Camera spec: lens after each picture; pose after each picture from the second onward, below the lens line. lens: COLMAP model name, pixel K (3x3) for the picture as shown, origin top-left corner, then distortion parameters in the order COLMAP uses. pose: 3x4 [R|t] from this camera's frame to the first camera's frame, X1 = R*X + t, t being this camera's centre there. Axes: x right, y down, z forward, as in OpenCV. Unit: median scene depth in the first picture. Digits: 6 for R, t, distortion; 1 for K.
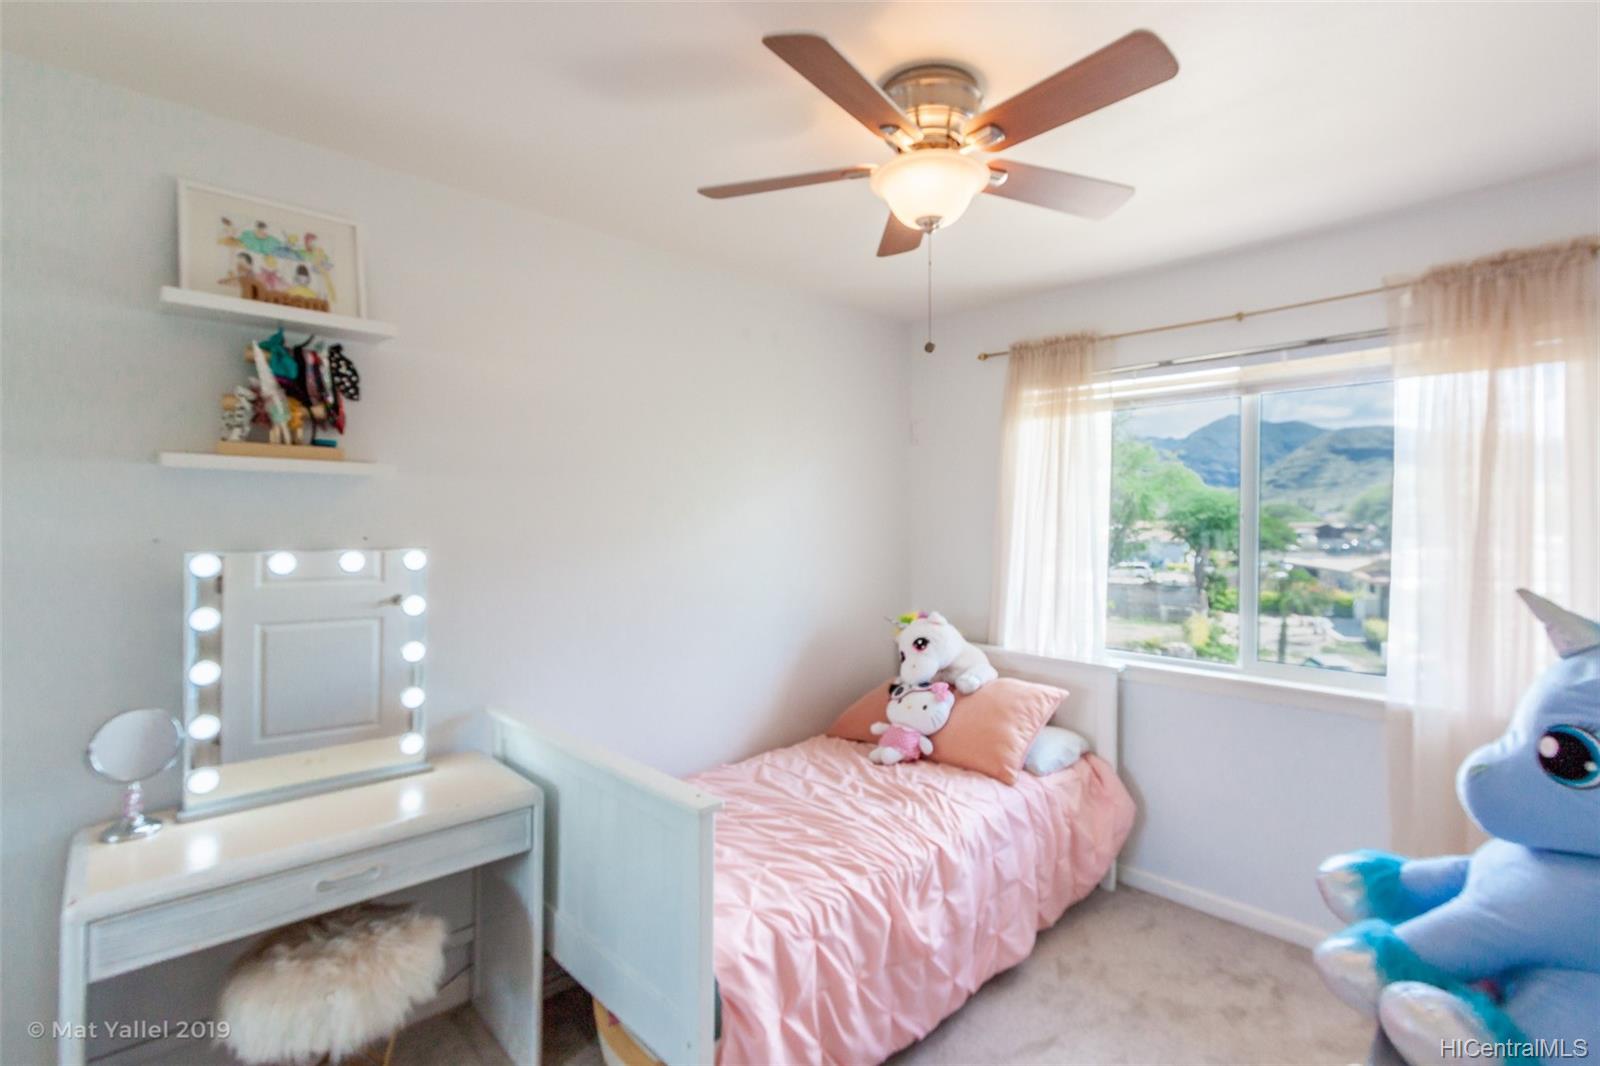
lens RADIAL K [[741.2, 0, 813.2], [0, 741.2, 523.1], [0, 0, 1]] dist [-0.005708, -0.000539]
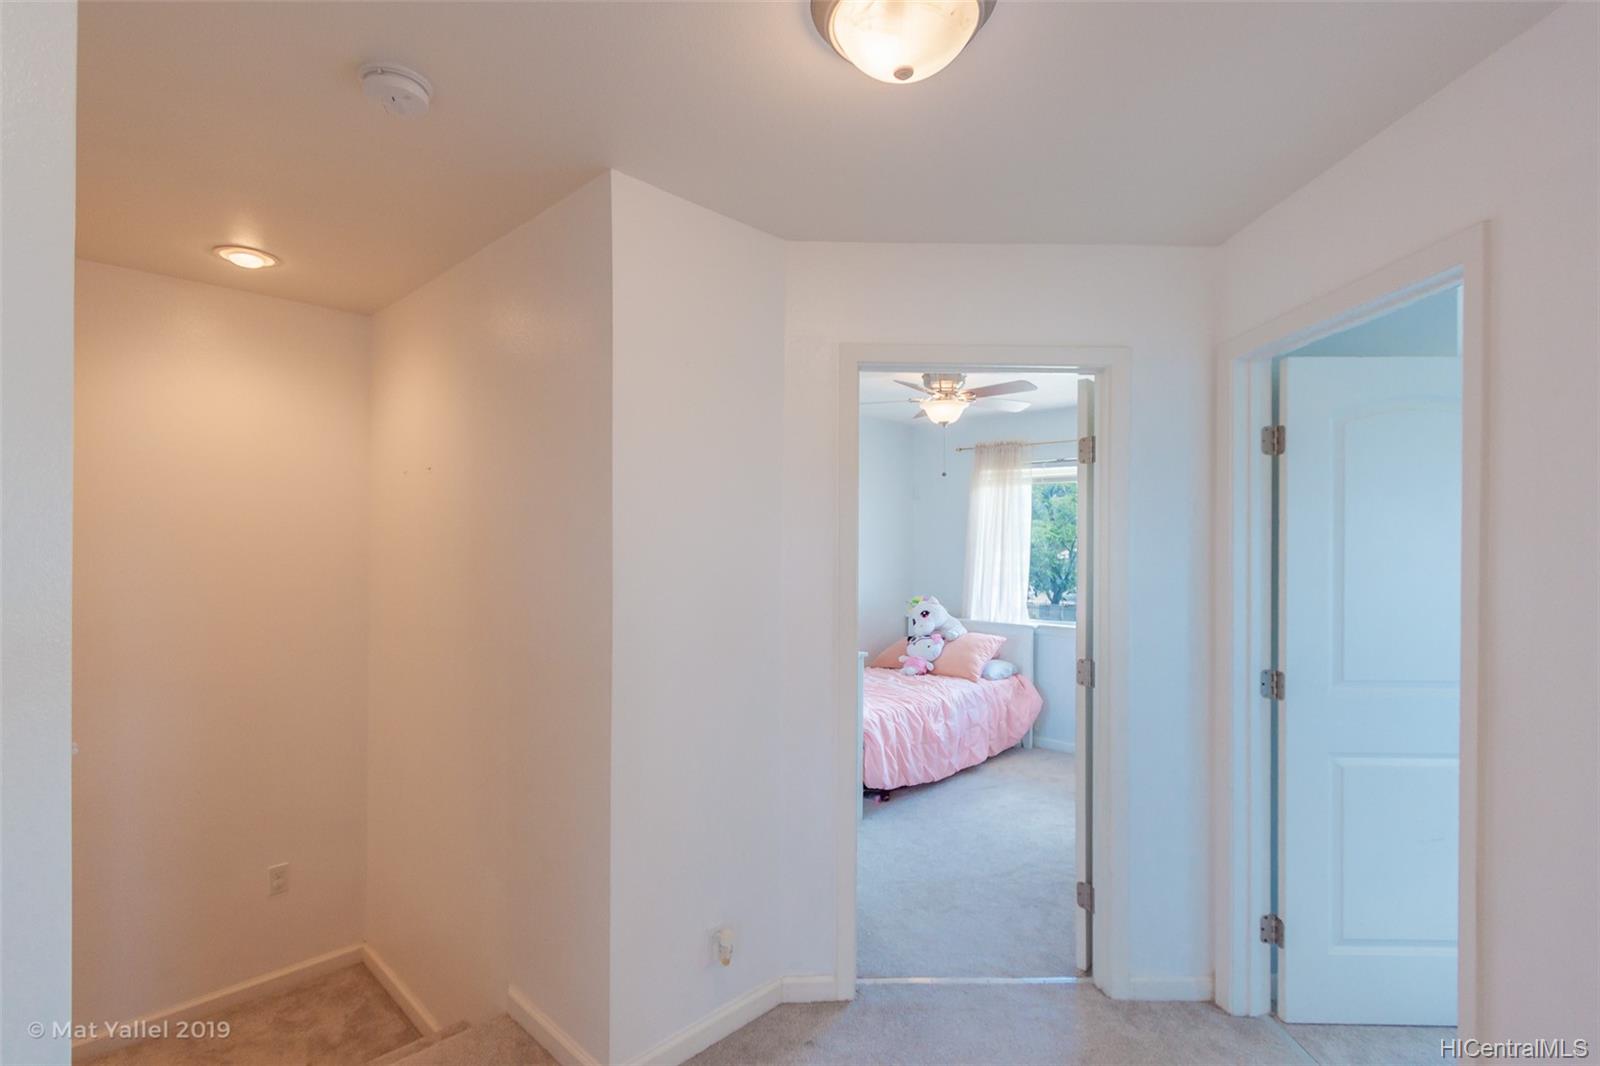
lens RADIAL K [[741.2, 0, 787.7], [0, 741.2, 543.9], [0, 0, 1]] dist [-0.005708, -0.000539]
pose [[0.999809, 0.003873, 0.019168, -0.241321], [-0.003776, 0.999980, -0.005071, 0.004313], [-0.019187, 0.004997, 0.999803, -0.853631]]
